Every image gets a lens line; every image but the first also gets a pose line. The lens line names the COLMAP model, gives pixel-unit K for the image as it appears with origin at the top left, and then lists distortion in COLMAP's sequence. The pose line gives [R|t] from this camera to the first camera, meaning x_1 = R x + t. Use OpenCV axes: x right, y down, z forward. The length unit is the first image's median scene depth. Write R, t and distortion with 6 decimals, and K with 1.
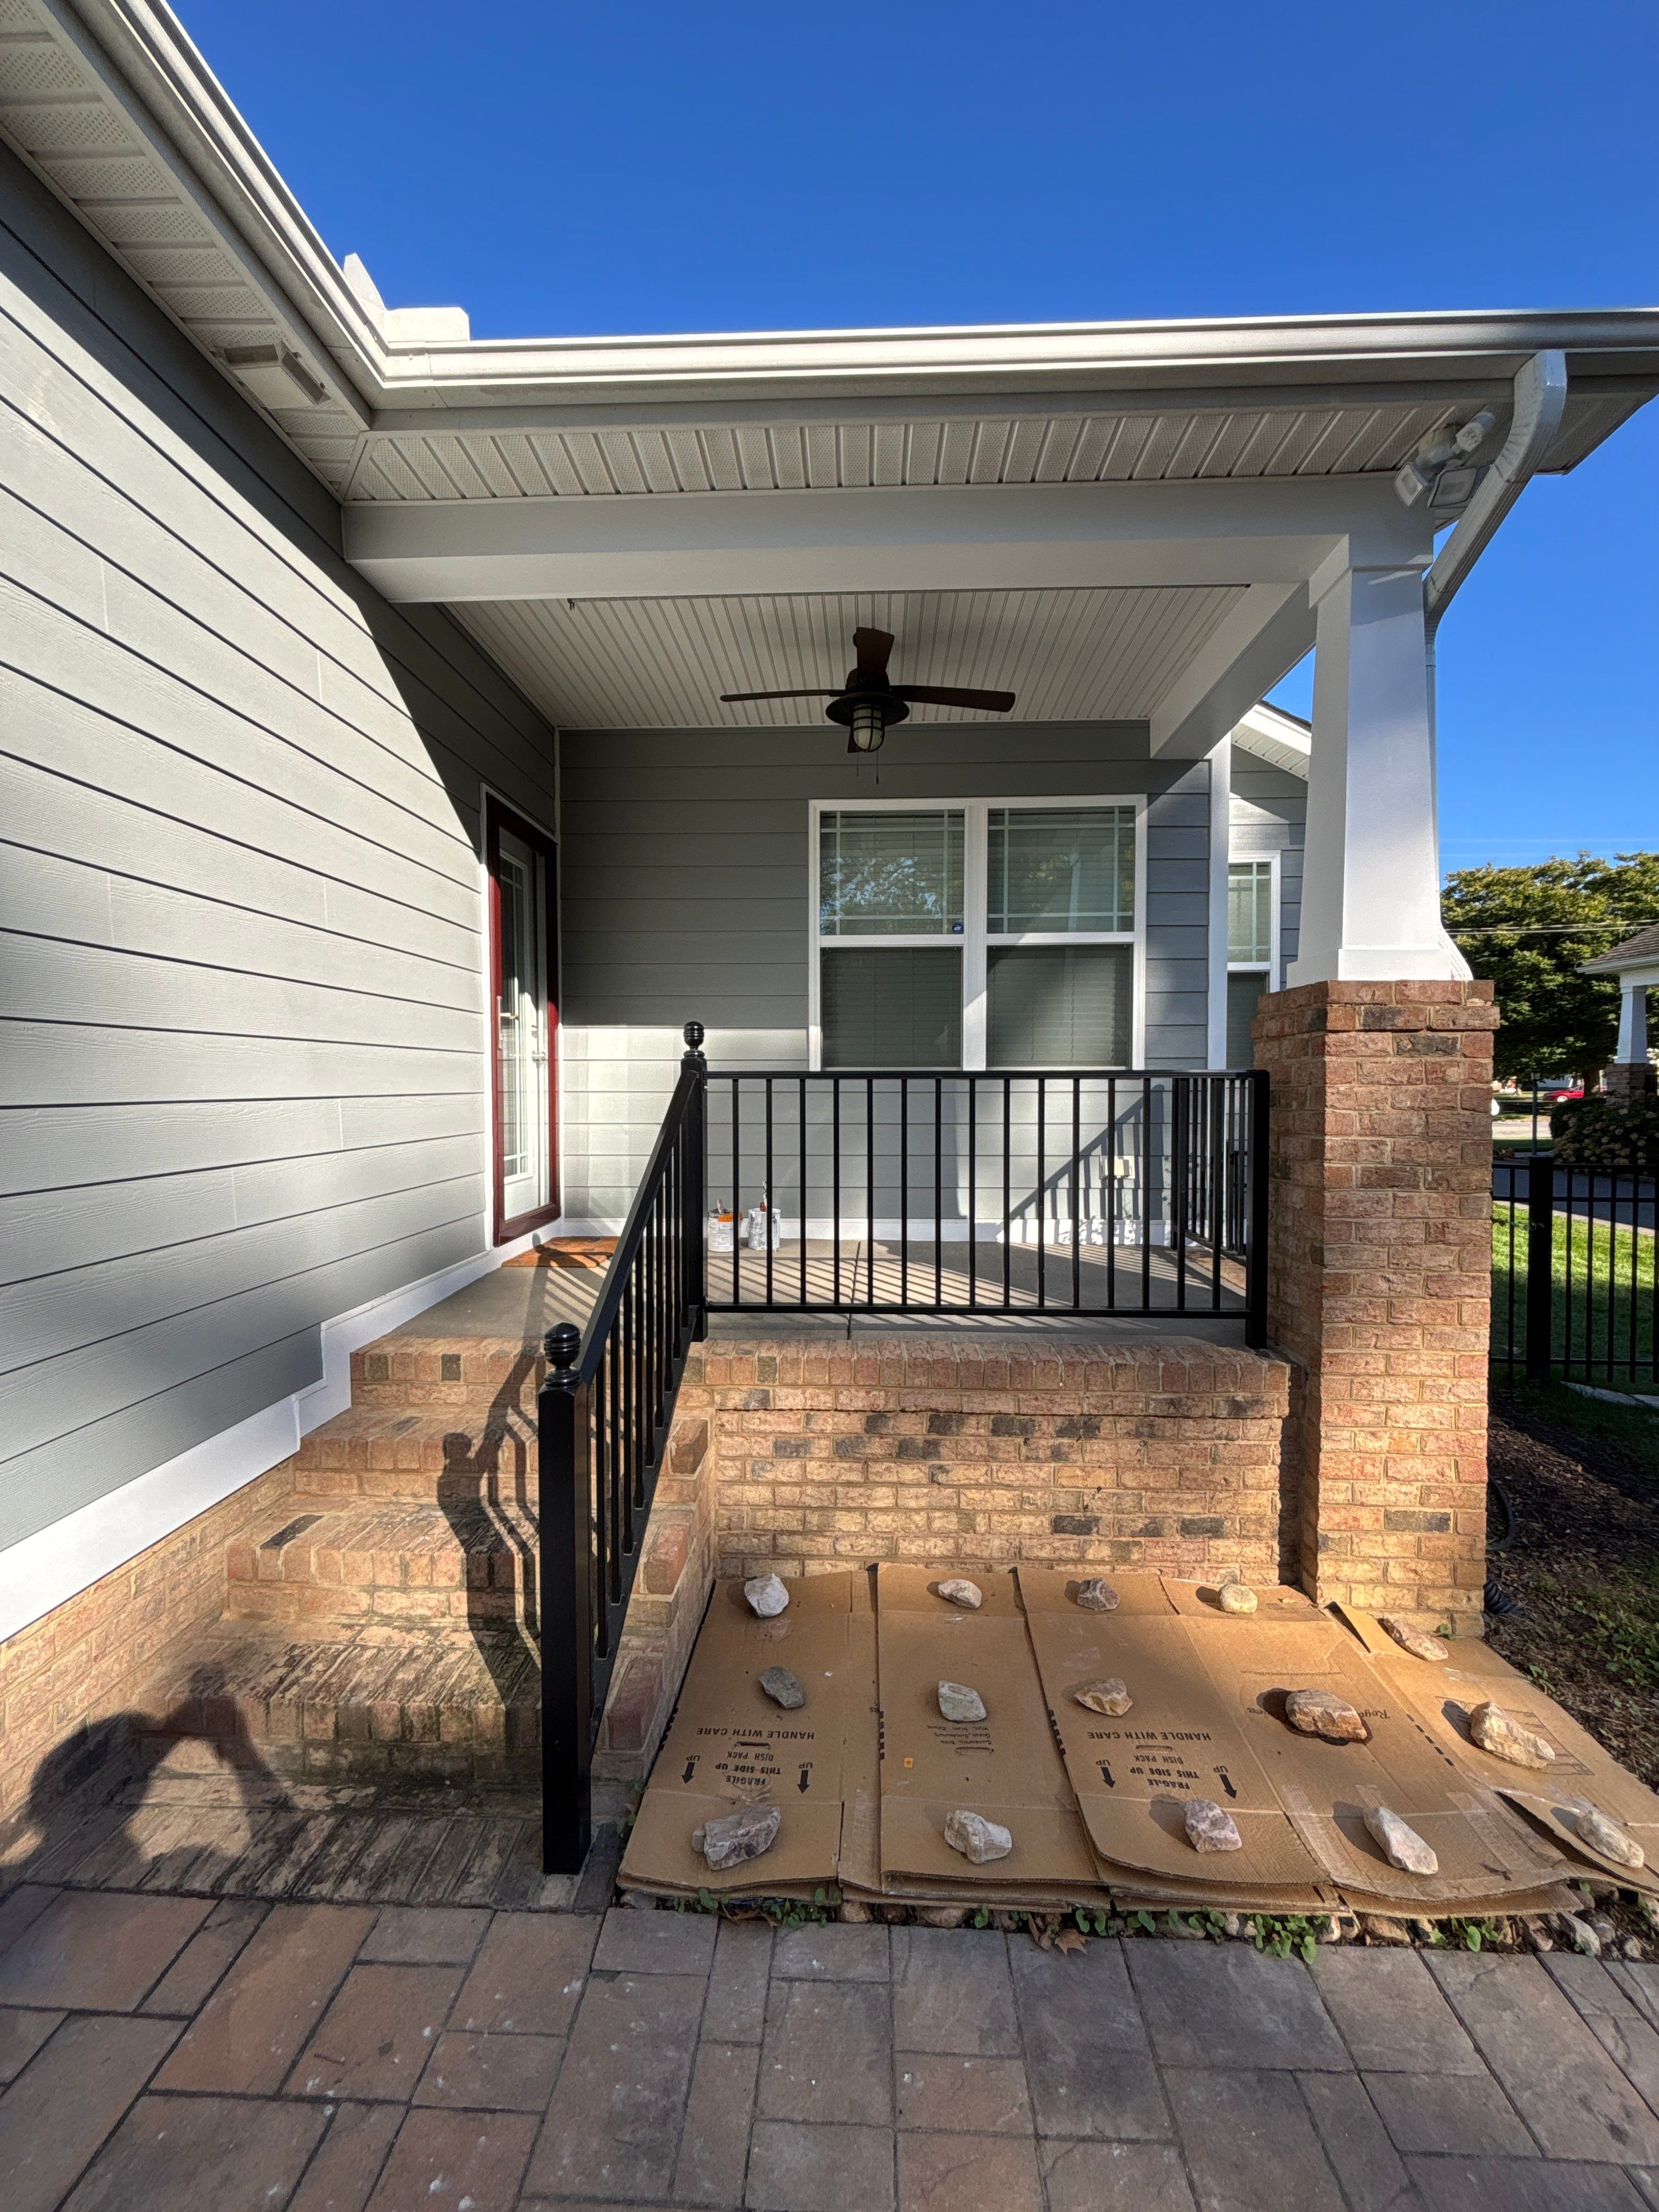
lens RADIAL K [[900.2, 0, 831.3], [0, 900.2, 1106.2], [0, 0, 1]] dist [-0.012820, -0.000057]
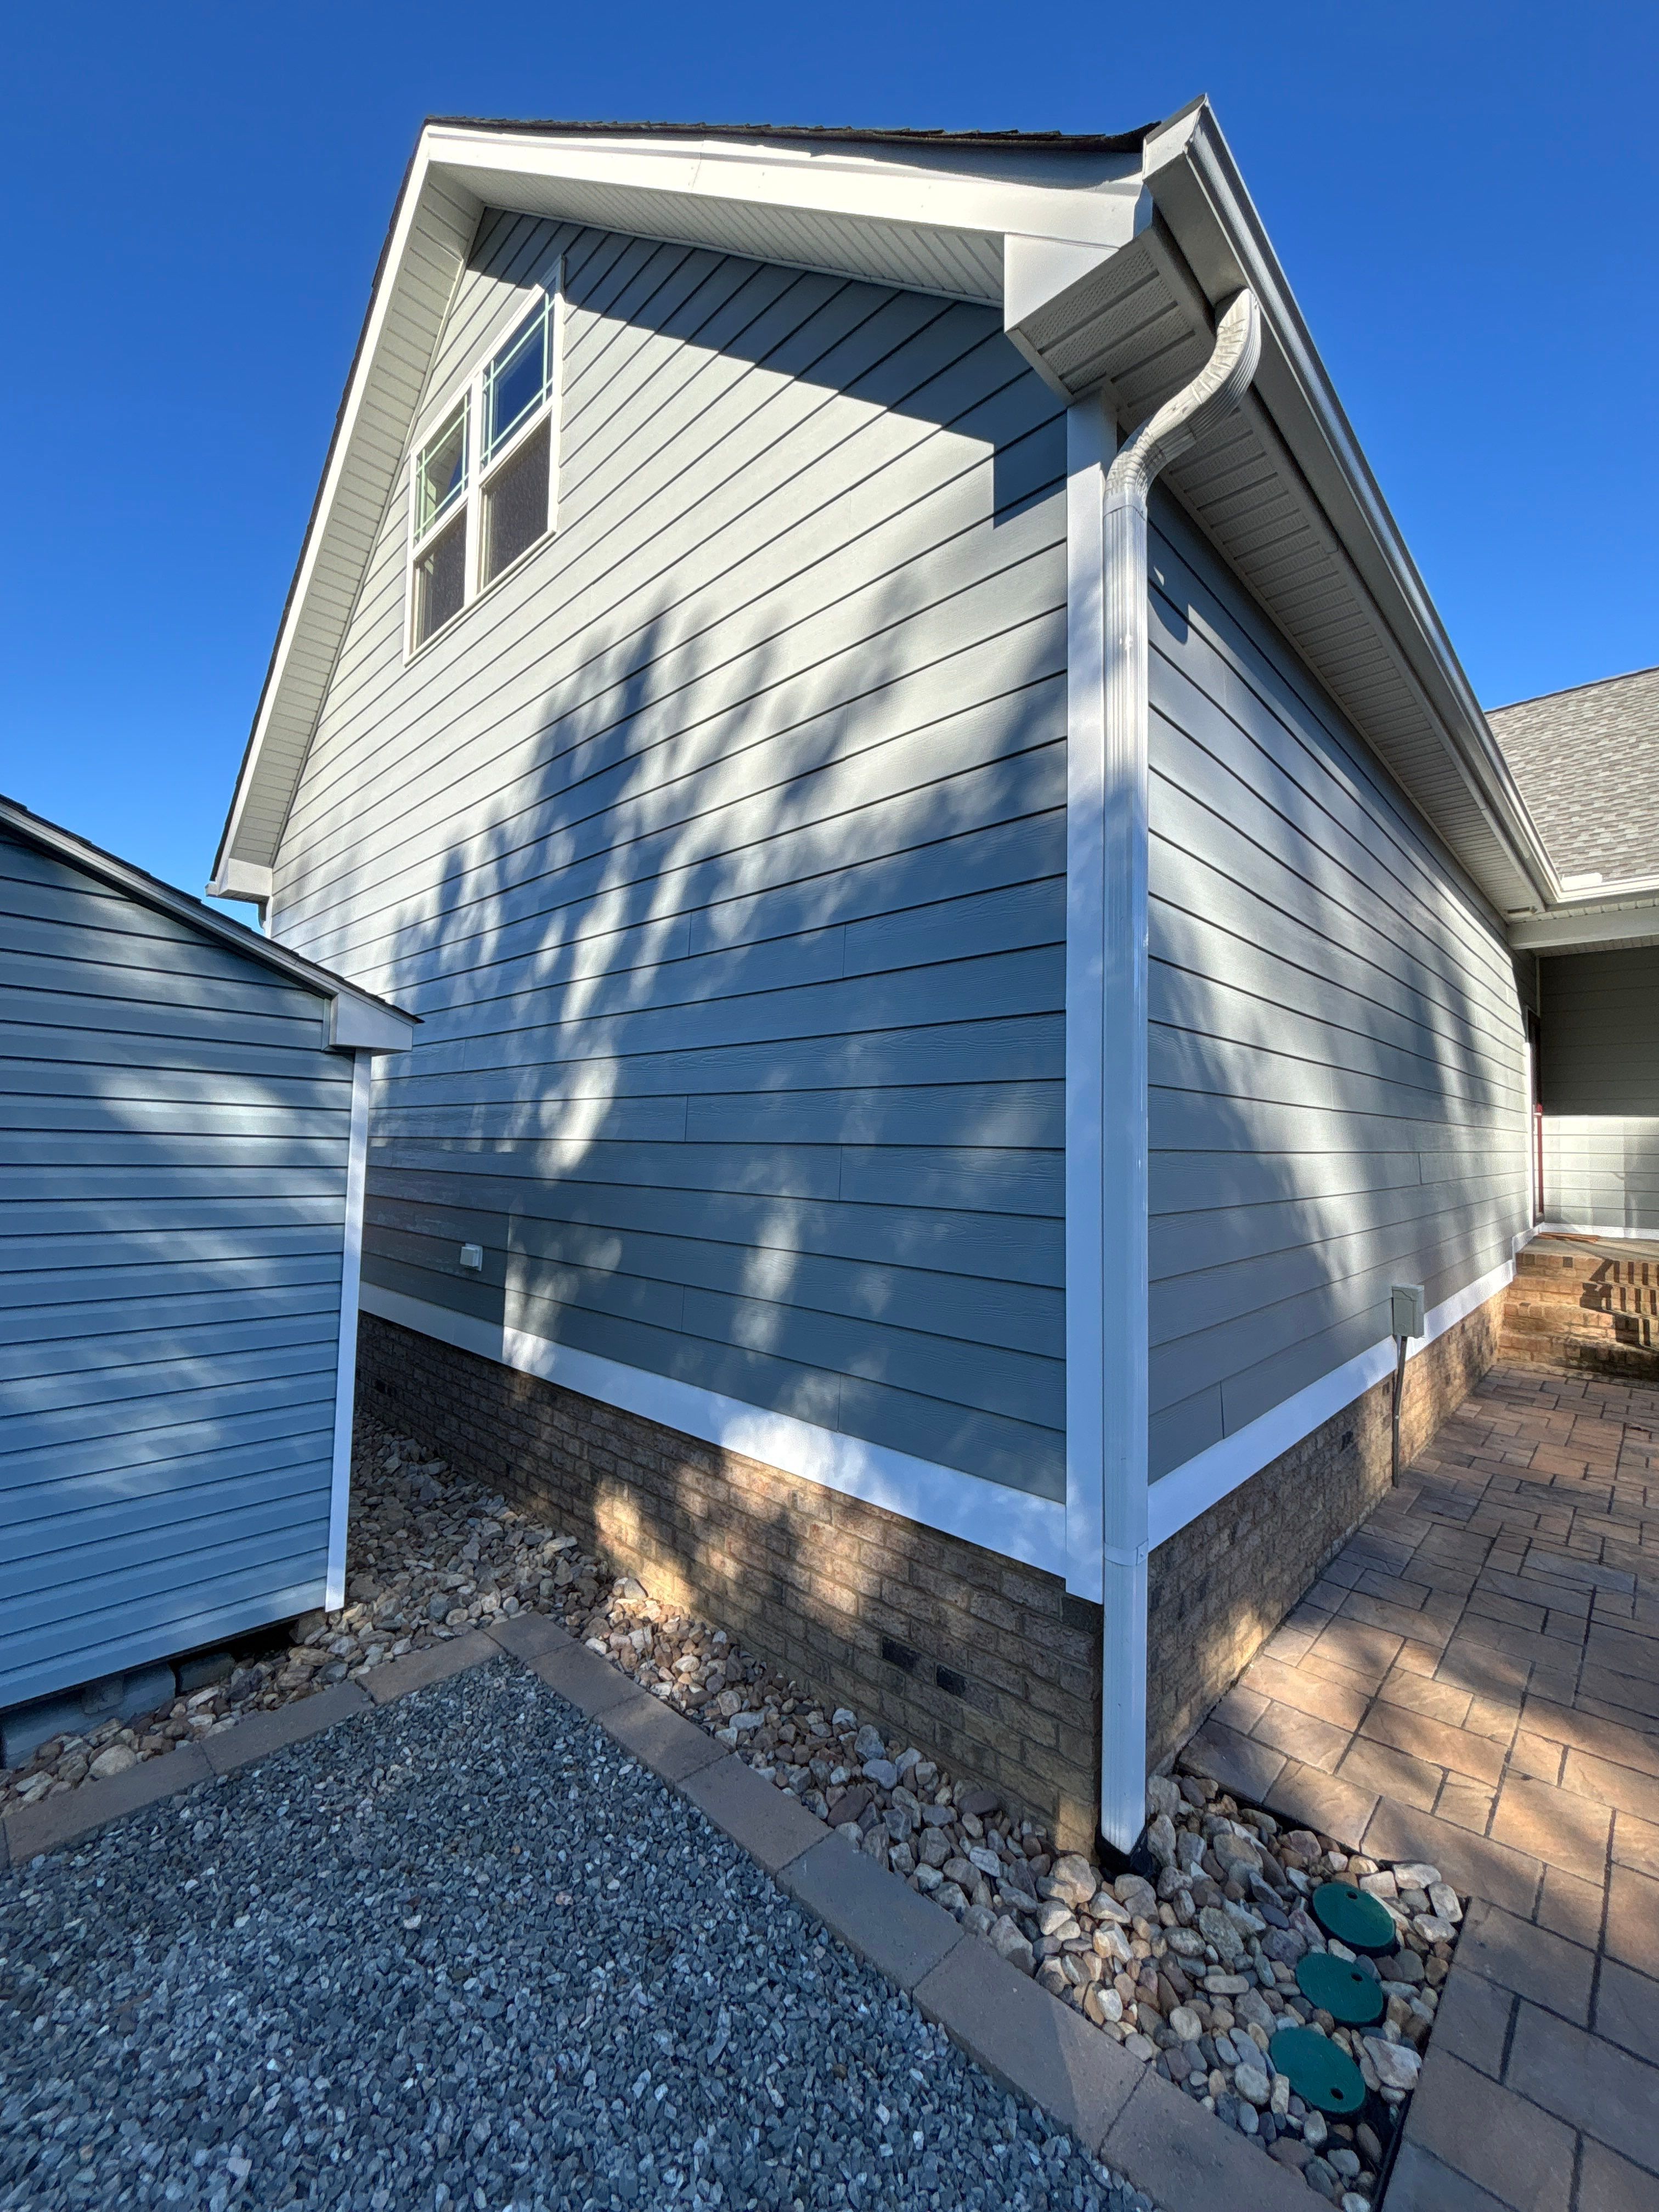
lens RADIAL K [[900.2, 0, 825.6], [0, 900.2, 1103.7], [0, 0, 1]] dist [-0.012820, -0.000057]
pose [[0.754120, -0.013723, -0.656593, -0.213968], [-0.035391, 0.997480, -0.061496, 0.049936], [0.655782, 0.069613, 0.751734, -1.354692]]
